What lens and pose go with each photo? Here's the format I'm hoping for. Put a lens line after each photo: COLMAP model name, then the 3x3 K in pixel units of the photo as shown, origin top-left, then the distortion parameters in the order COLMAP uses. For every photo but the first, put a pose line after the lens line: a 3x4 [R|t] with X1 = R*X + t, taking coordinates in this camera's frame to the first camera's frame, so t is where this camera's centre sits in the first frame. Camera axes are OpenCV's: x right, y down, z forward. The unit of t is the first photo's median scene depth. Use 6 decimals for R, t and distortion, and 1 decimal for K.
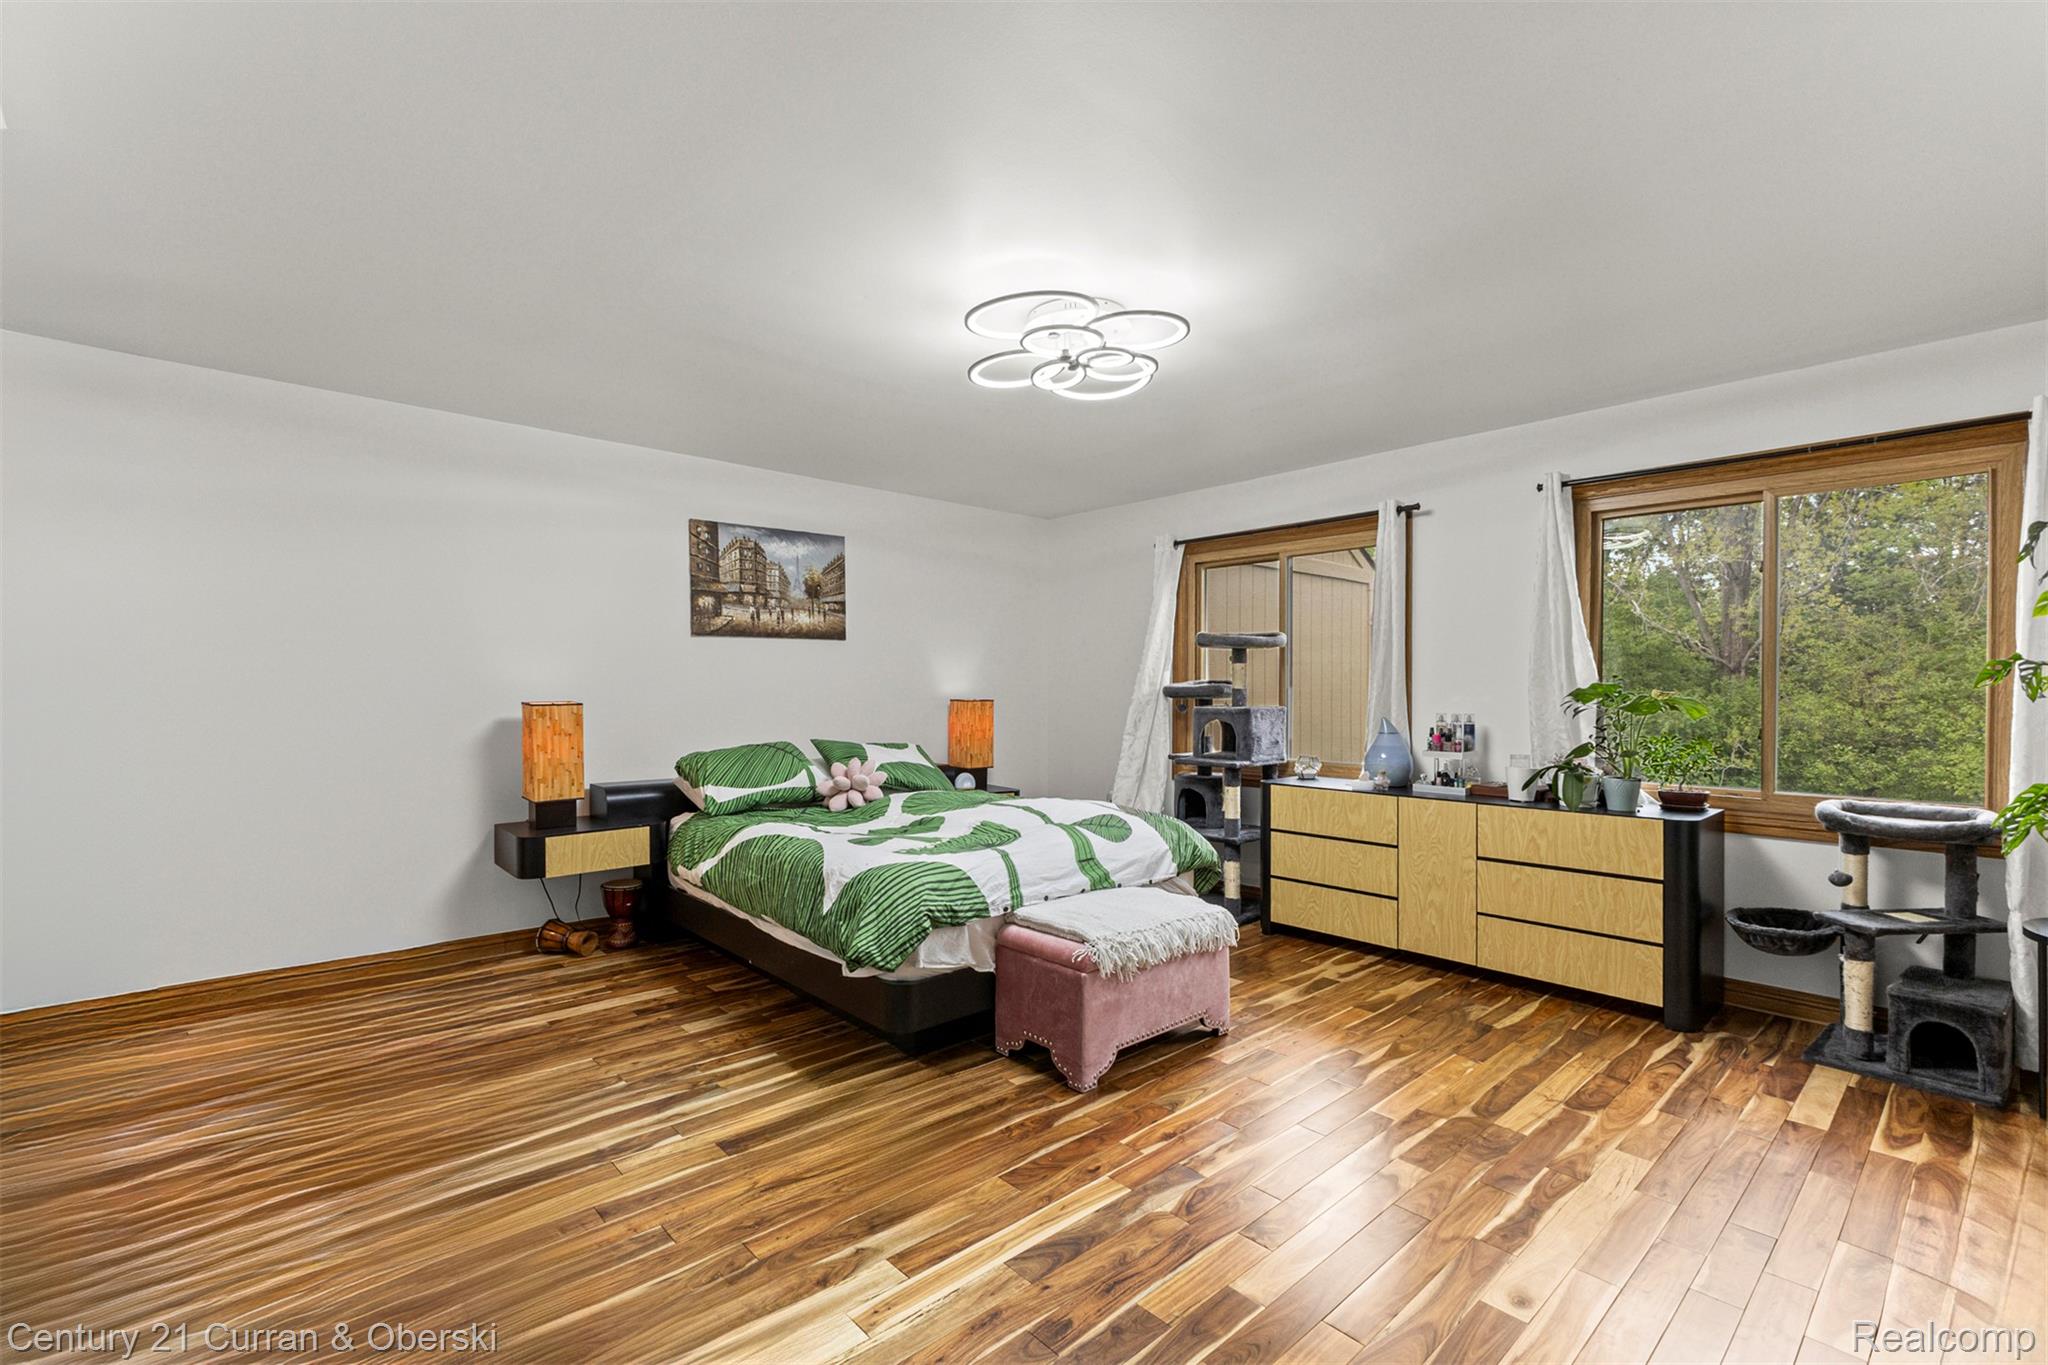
lens RADIAL K [[886.9, 0, 1017.3], [0, 886.9, 685.0], [0, 0, 1]] dist [0.010676, -0.001968]
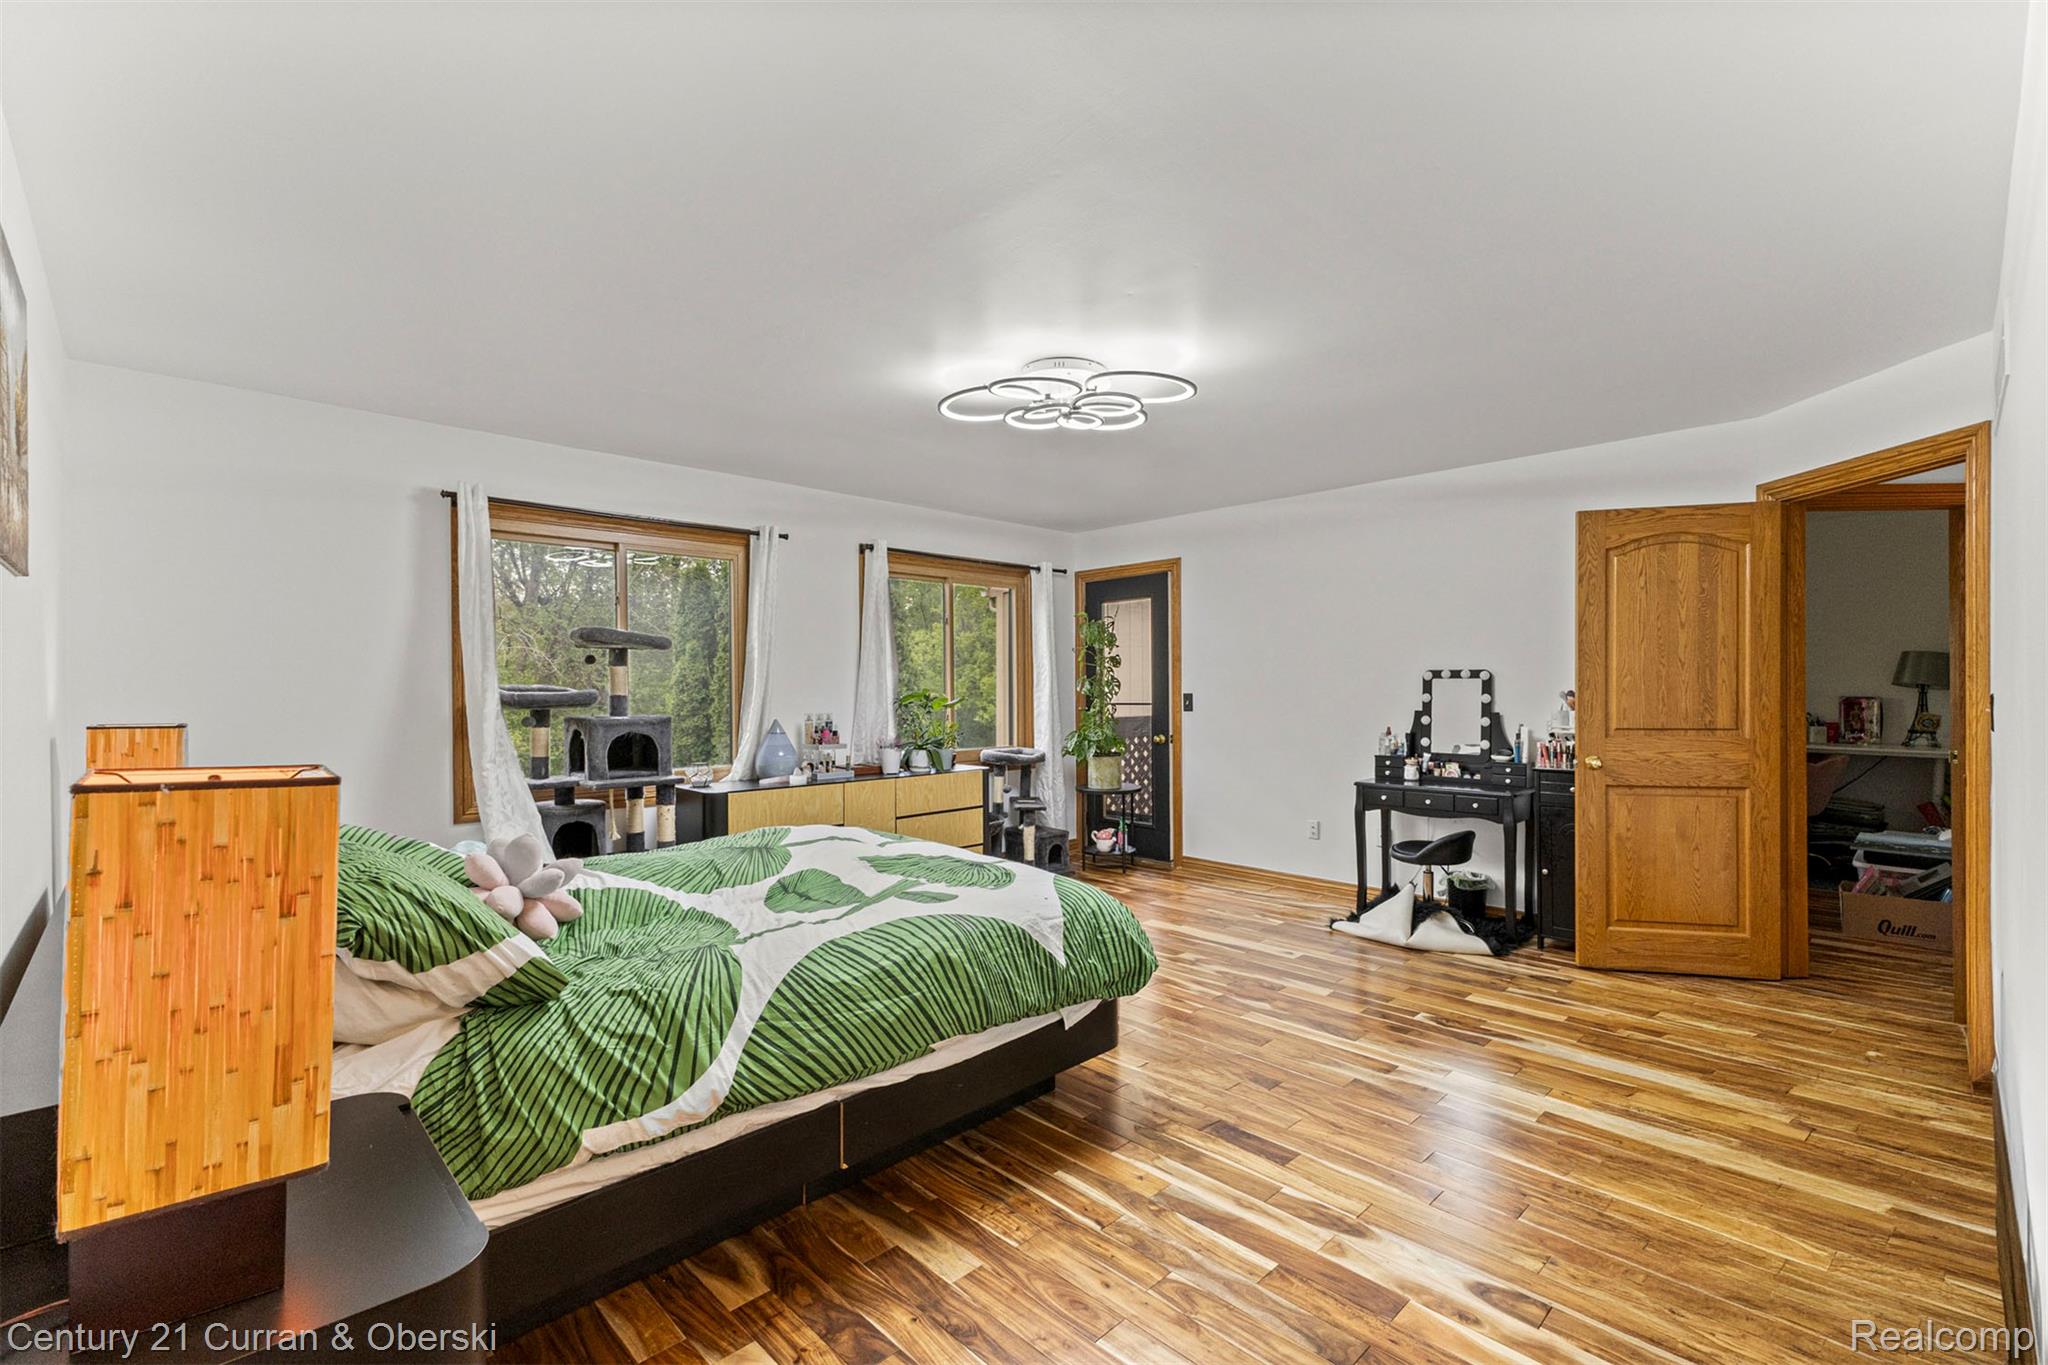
lens RADIAL K [[886.9, 0, 1026.2], [0, 886.9, 685.8], [0, 0, 1]] dist [0.010676, -0.001968]
pose [[-0.029800, -0.000488, 0.999556, -1.027526], [-0.000701, 1.000000, 0.000467, -0.008936], [-0.999556, -0.000687, -0.029800, 1.032979]]
